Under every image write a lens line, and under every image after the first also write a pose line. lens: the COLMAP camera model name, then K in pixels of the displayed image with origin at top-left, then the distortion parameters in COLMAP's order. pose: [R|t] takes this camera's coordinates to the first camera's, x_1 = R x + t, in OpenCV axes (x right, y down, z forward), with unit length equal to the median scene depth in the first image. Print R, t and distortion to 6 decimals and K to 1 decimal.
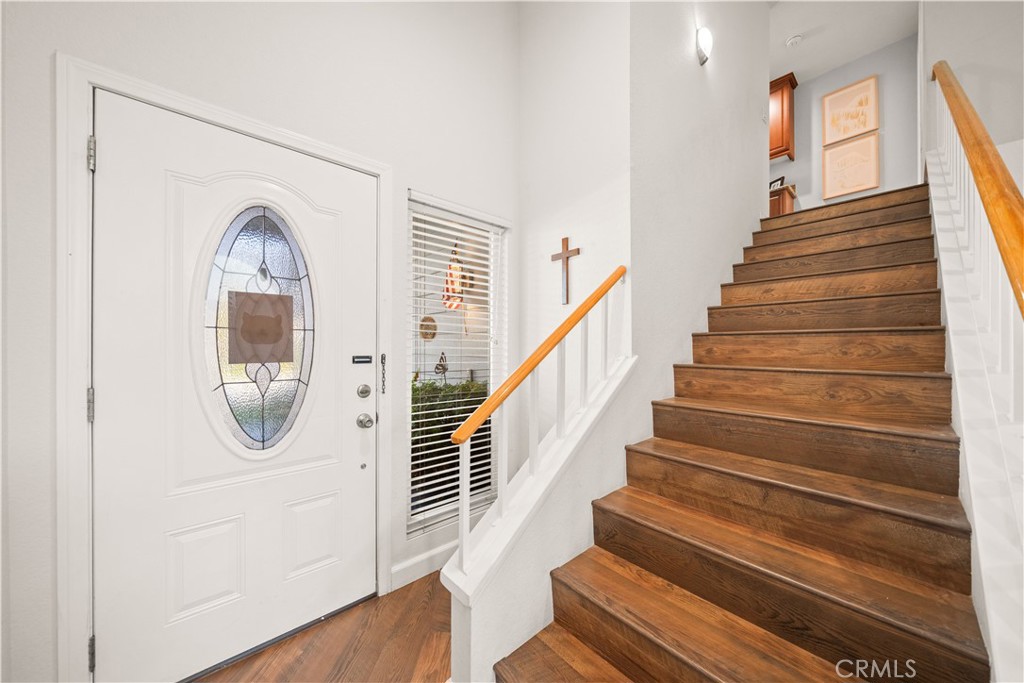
lens RADIAL K [[355.2, 0, 514.8], [0, 355.2, 344.6], [0, 0, 1]] dist [-0.011383, -0.000072]
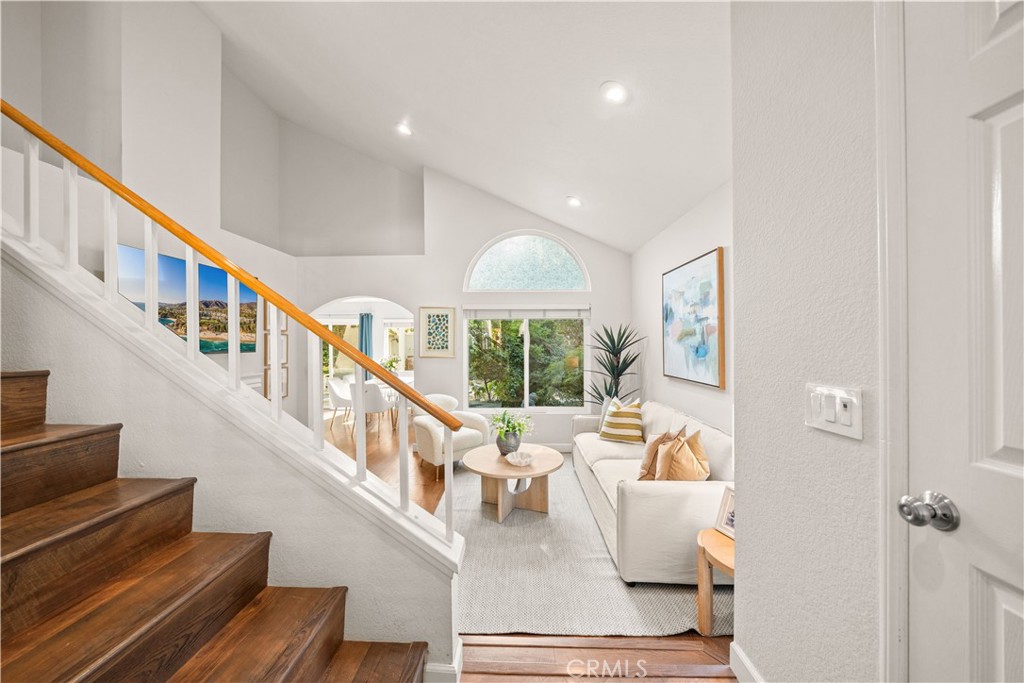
lens RADIAL K [[355.2, 0, 512.8], [0, 355.2, 341.5], [0, 0, 1]] dist [-0.011383, -0.000072]
pose [[-0.735349, 0.001568, 0.677687, -0.388660], [-0.002449, 0.999985, -0.004972, 0.007286], [-0.677685, -0.005316, -0.735333, 0.931874]]
